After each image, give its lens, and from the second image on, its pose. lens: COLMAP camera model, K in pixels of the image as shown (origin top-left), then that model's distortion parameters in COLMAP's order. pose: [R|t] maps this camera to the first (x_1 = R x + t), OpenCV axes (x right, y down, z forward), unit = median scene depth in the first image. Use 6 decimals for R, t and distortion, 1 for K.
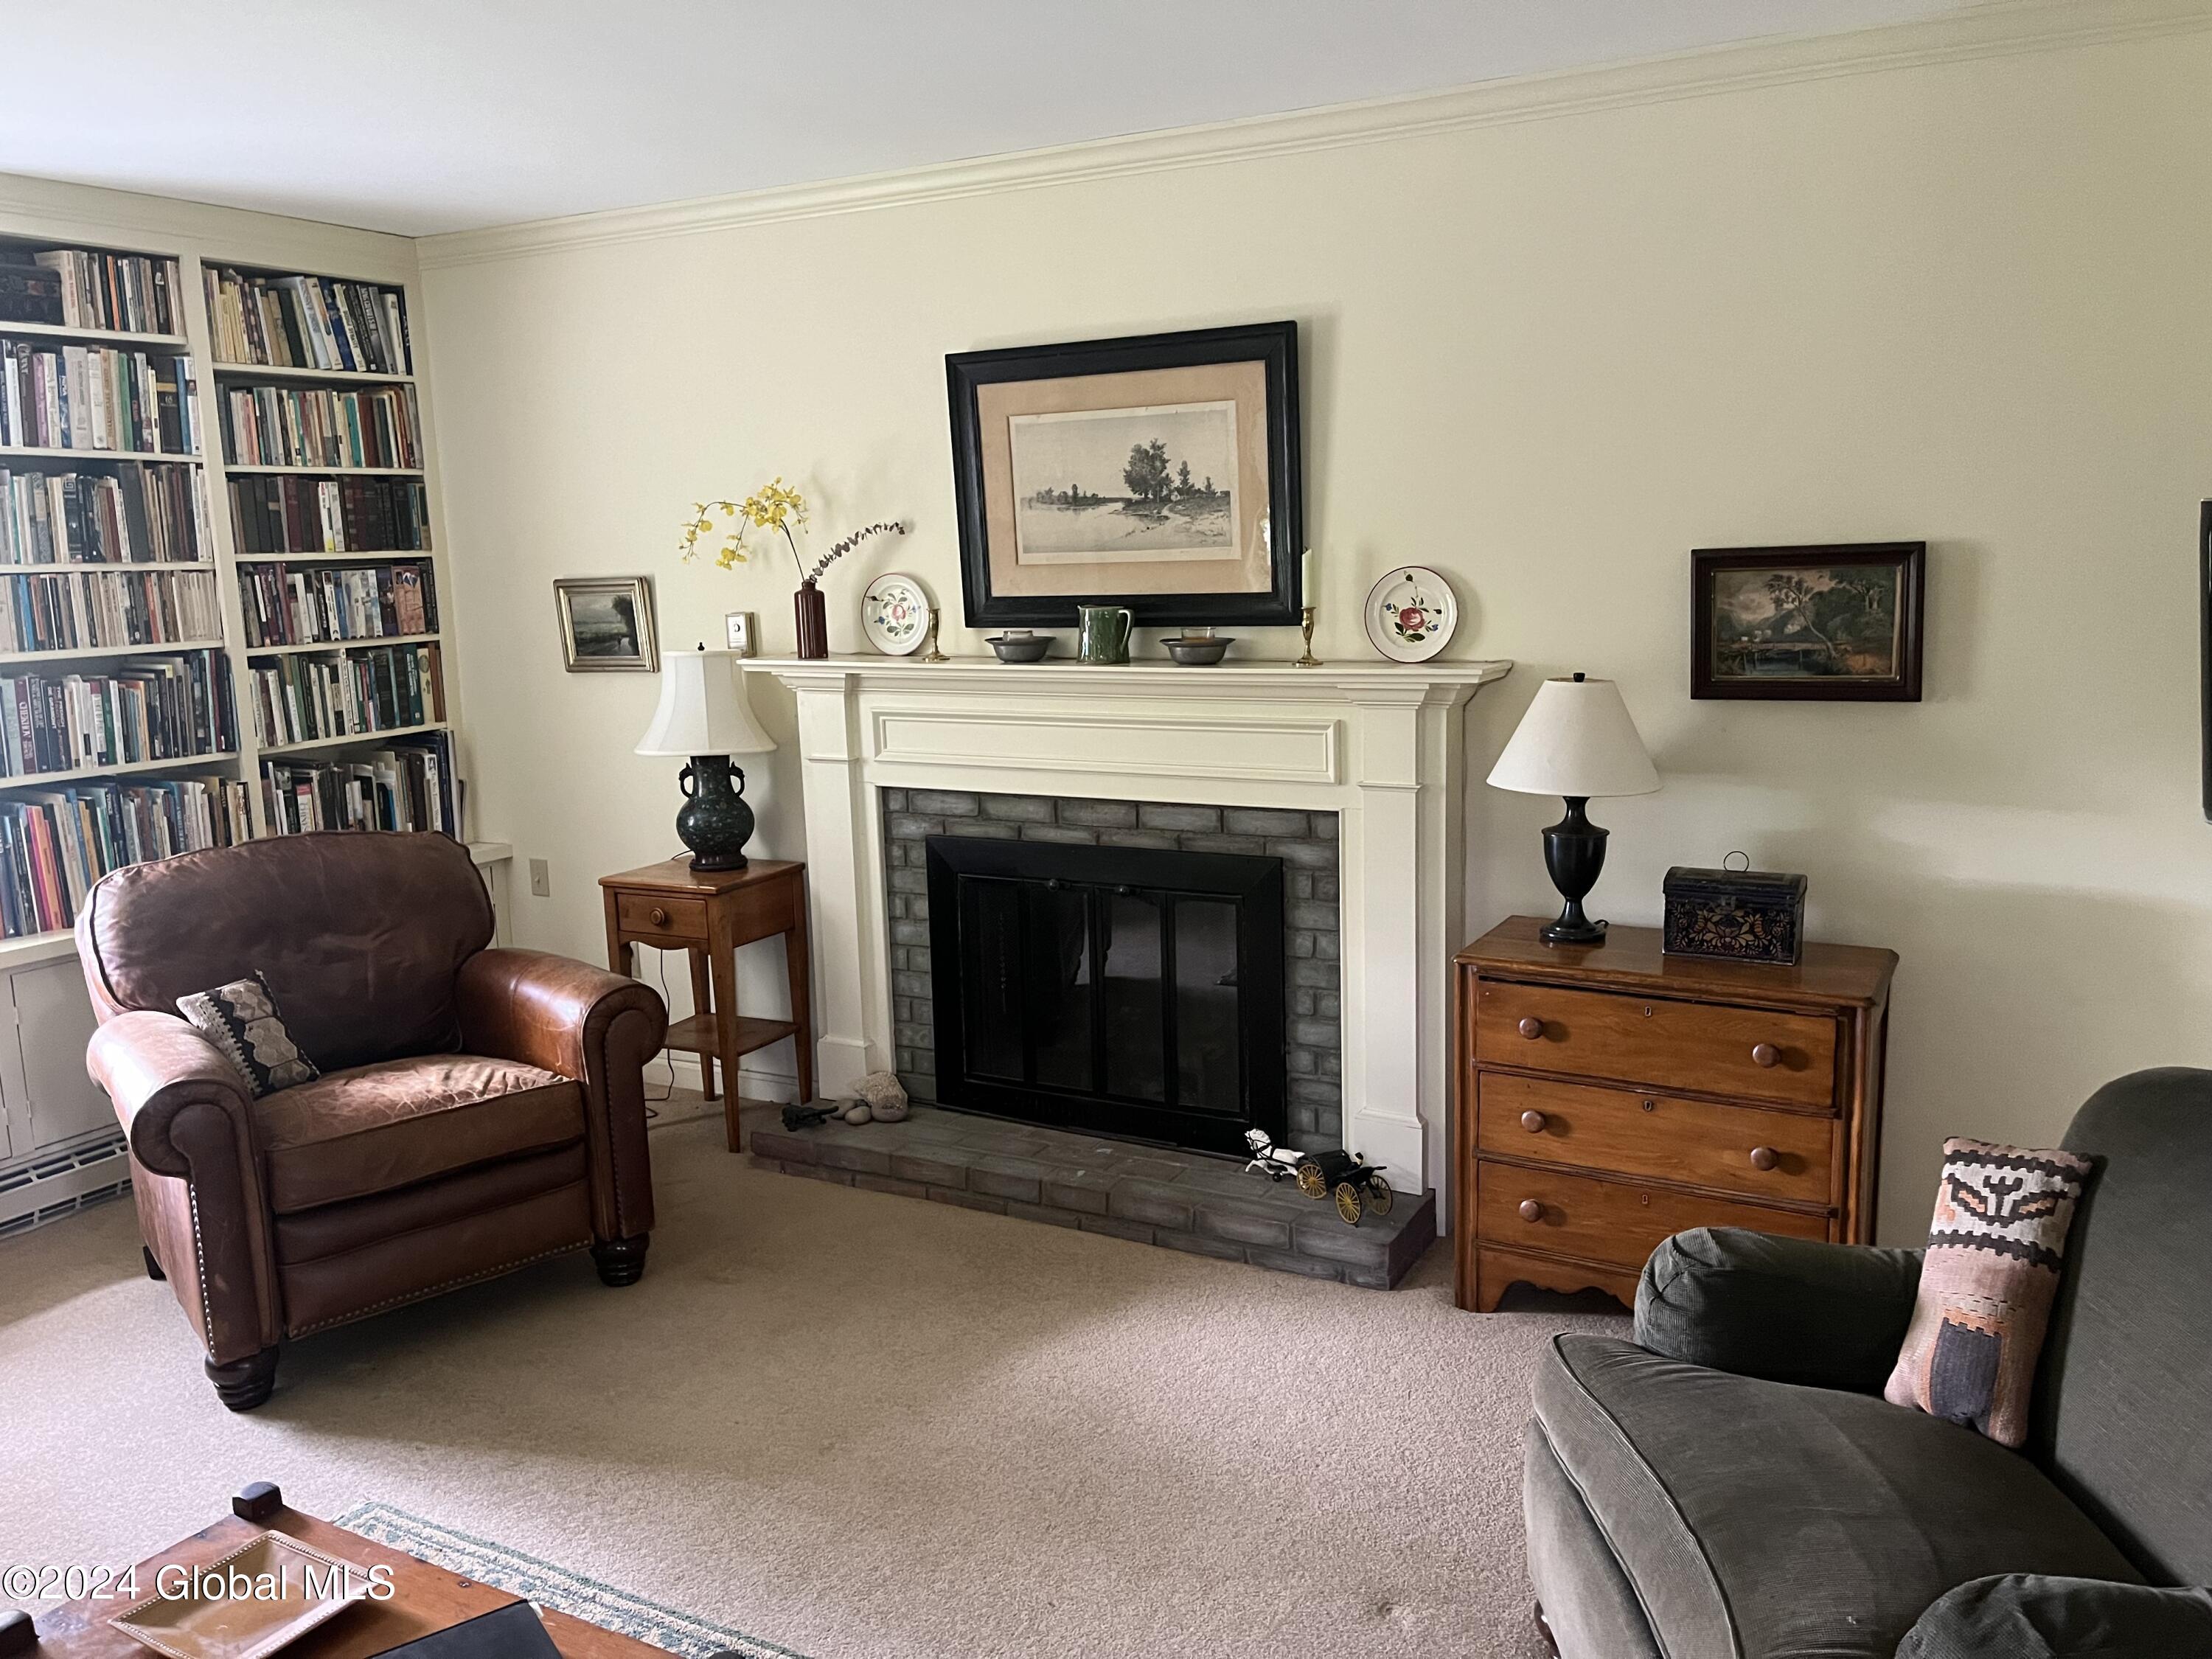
lens RADIAL K [[1677.0, 0, 1117.0], [0, 1677.0, 815.8], [0, 0, 1]] dist [0.061279, -0.059616]
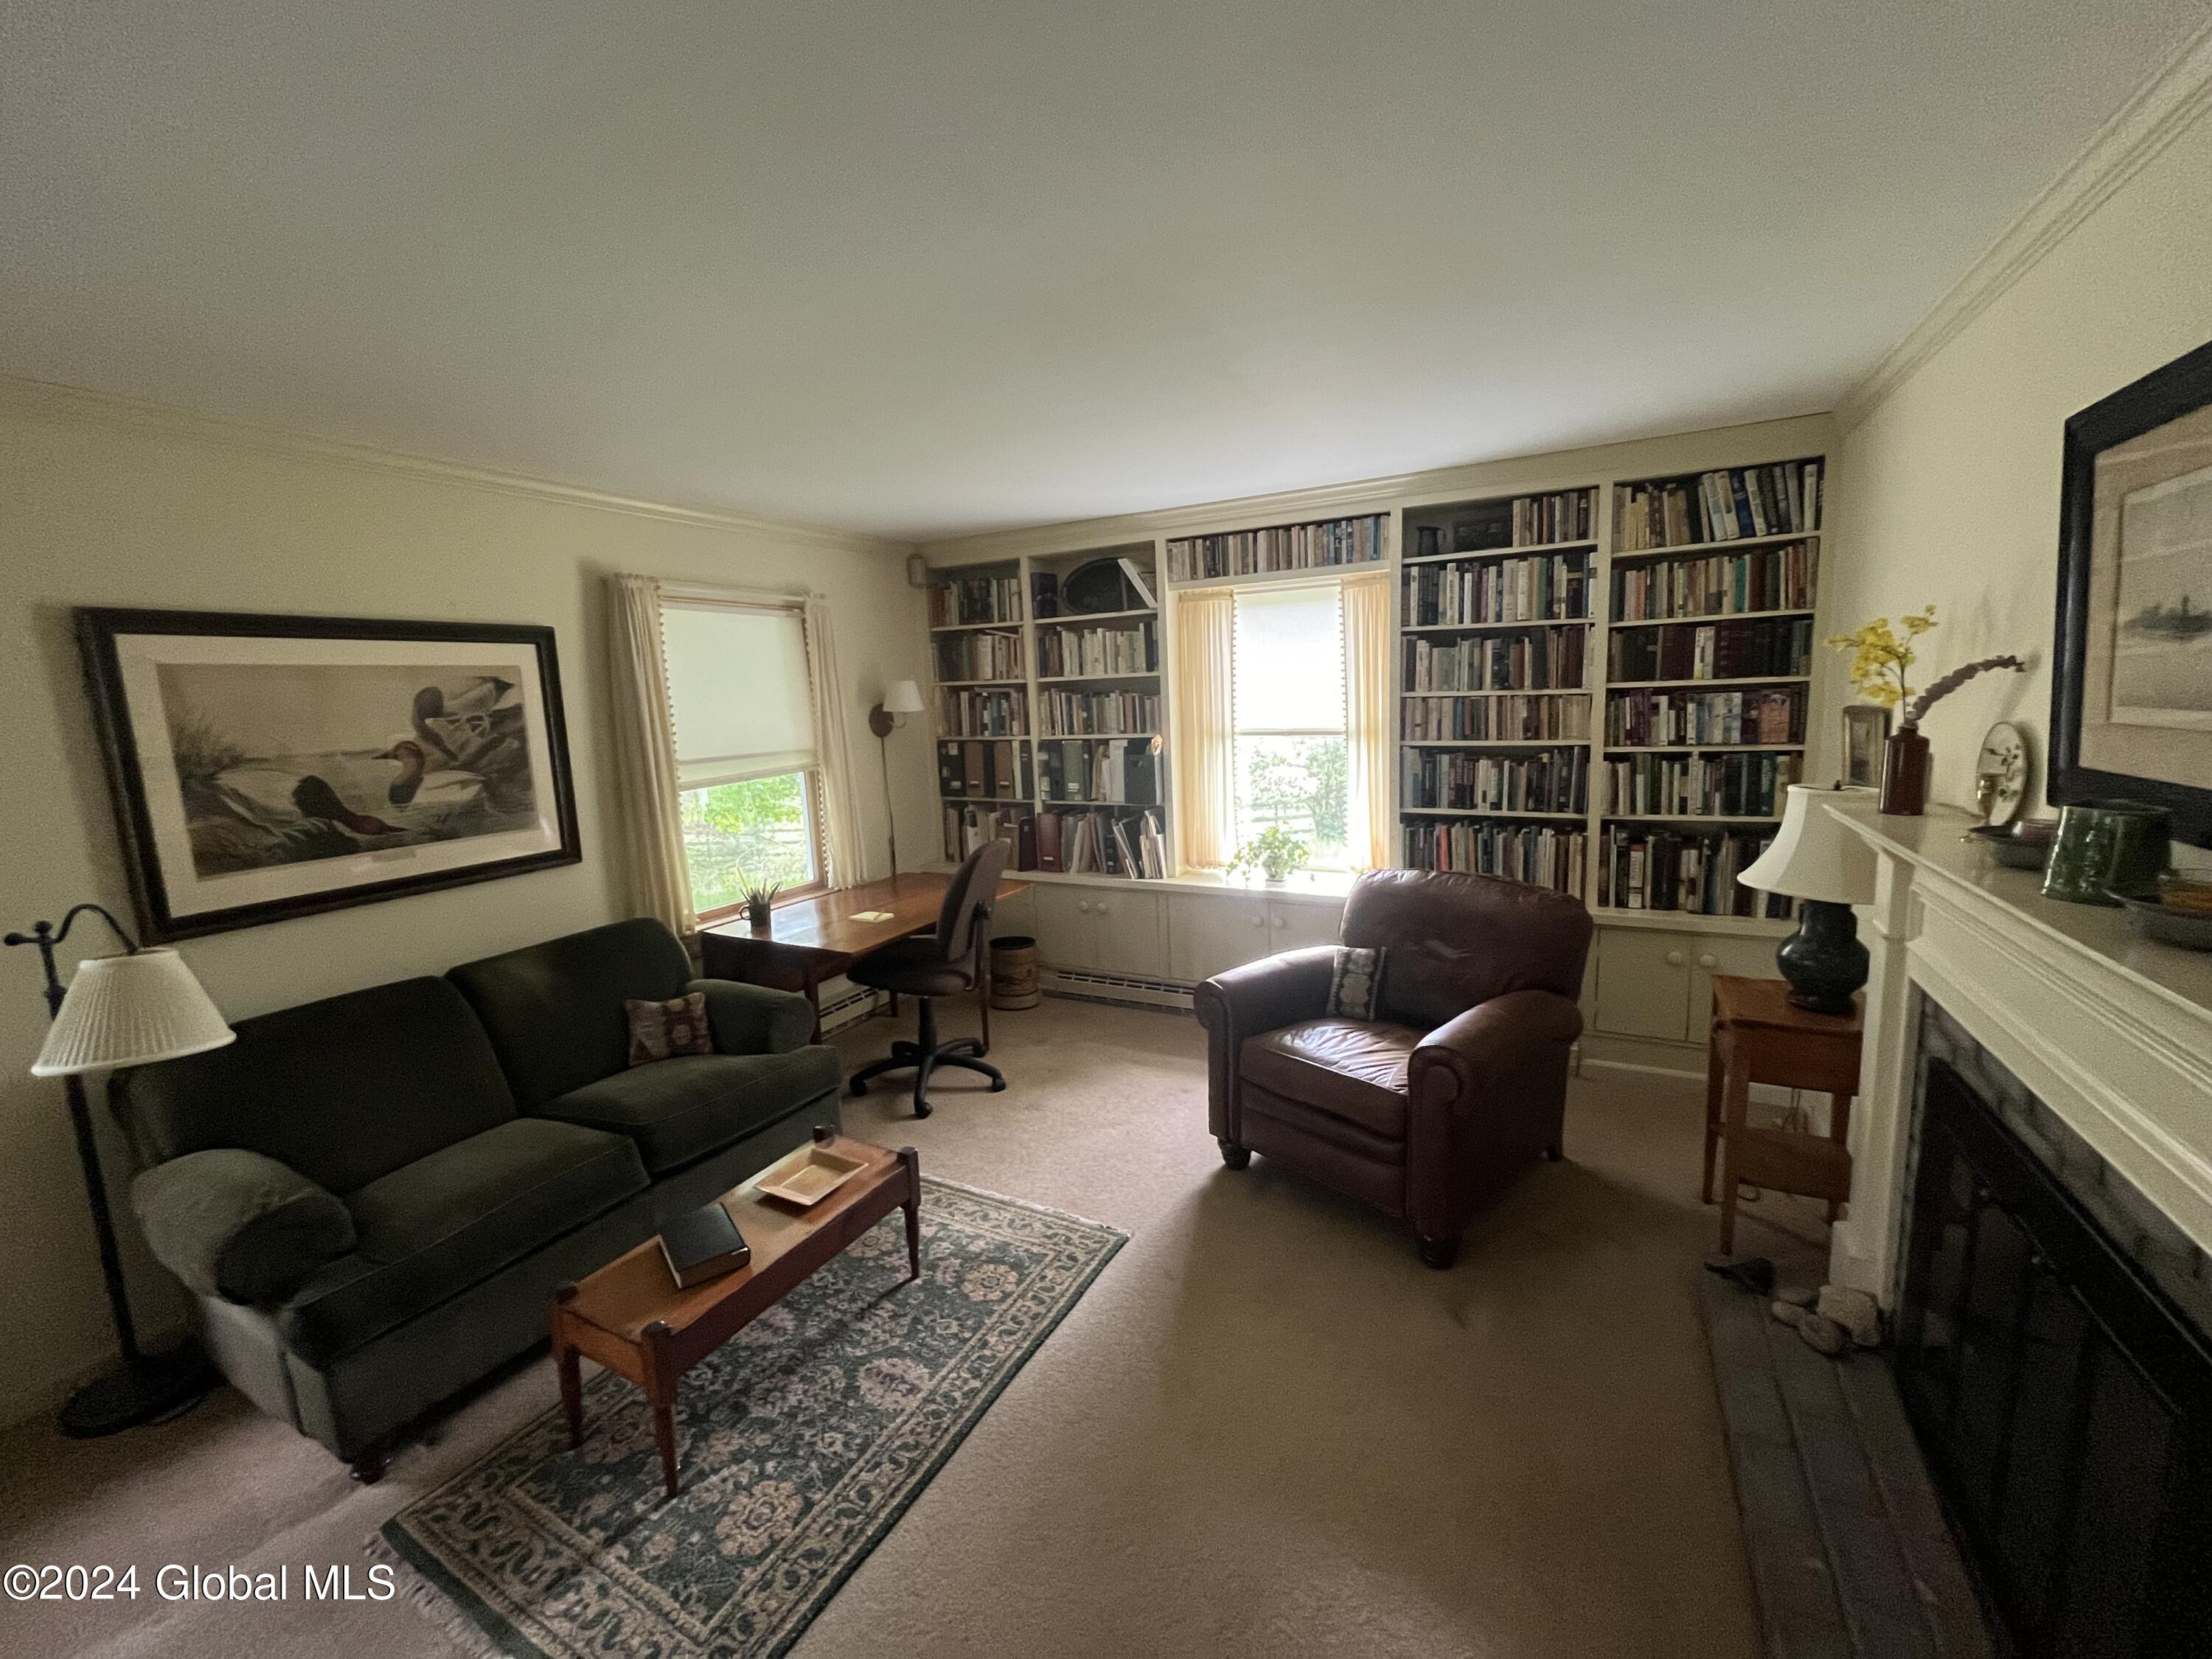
lens RADIAL K [[897.8, 0, 1106.5], [0, 897.8, 818.7], [0, 0, 1]] dist [-0.004081, -0.000806]
pose [[0.002551, 0.165512, -0.986205, 0.278925], [-0.123090, 0.978760, 0.163944, -0.118526], [0.992392, 0.120974, 0.022870, 0.594297]]
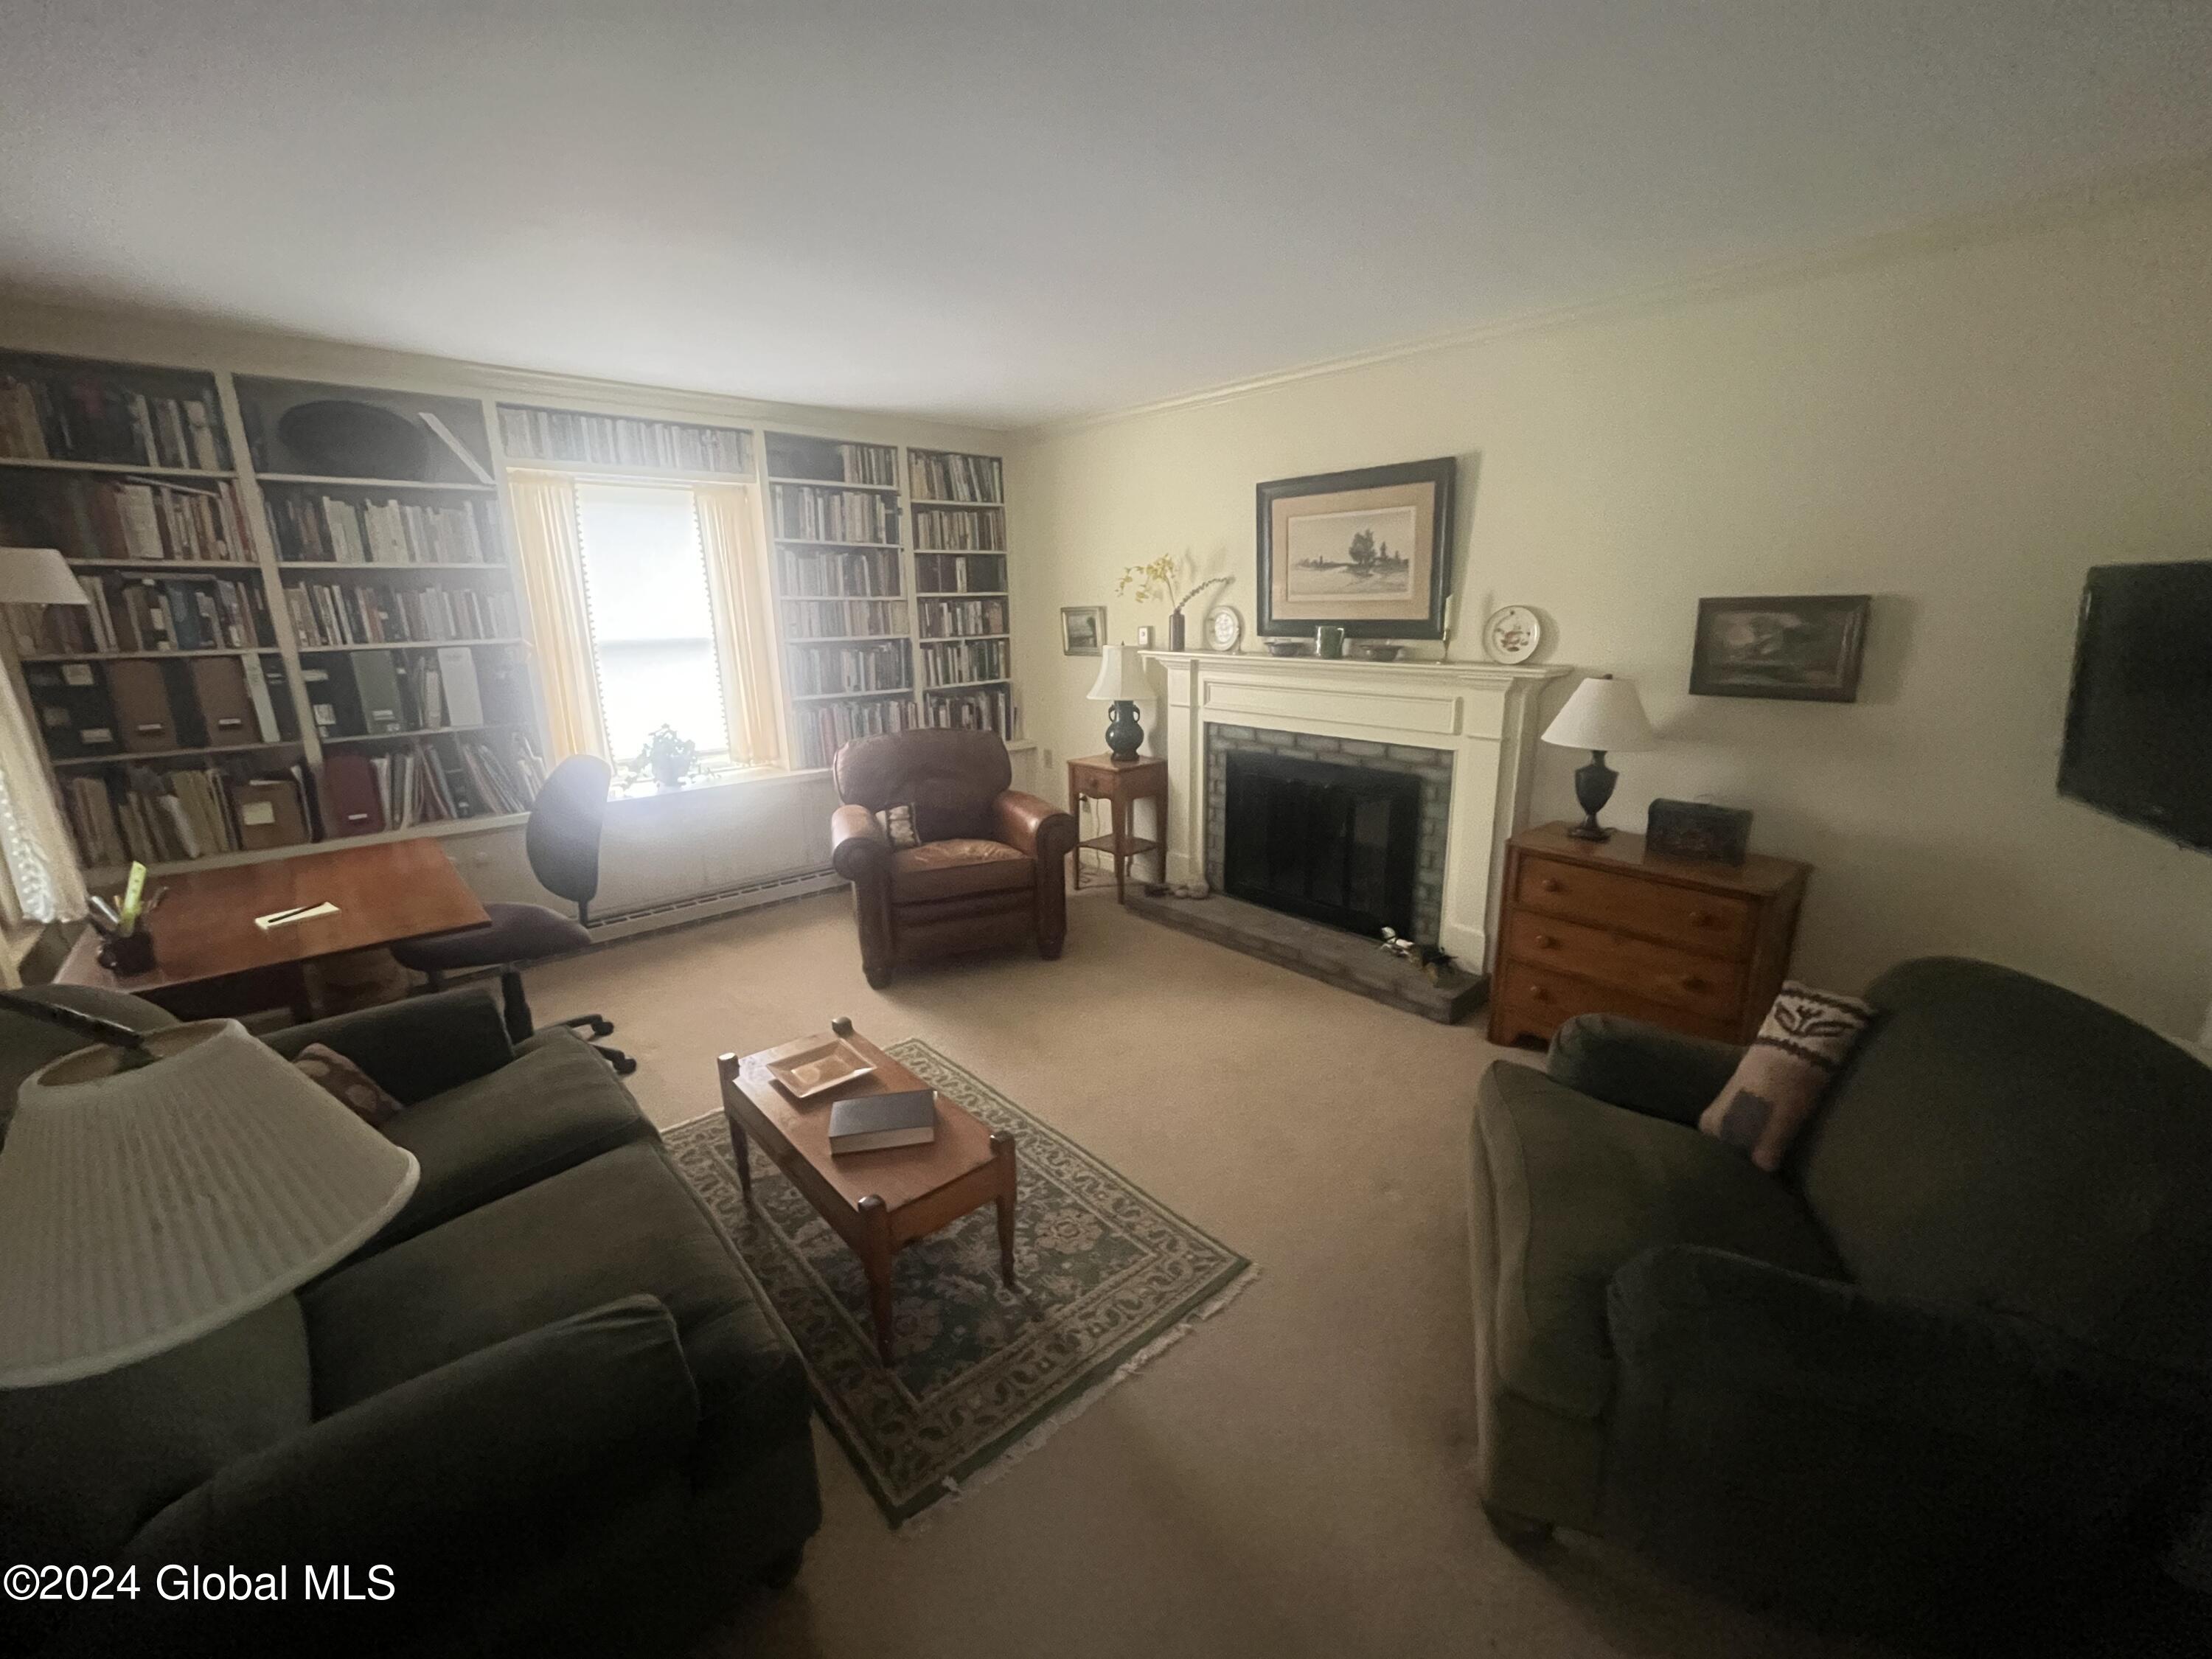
lens RADIAL K [[897.8, 0, 1106.7], [0, 897.8, 823.1], [0, 0, 1]] dist [-0.004081, -0.000806]
pose [[0.943245, 0.093662, -0.318615, 0.084230], [-0.064910, 0.992897, 0.099714, 0.002283], [0.325692, -0.073373, 0.942625, 0.015505]]
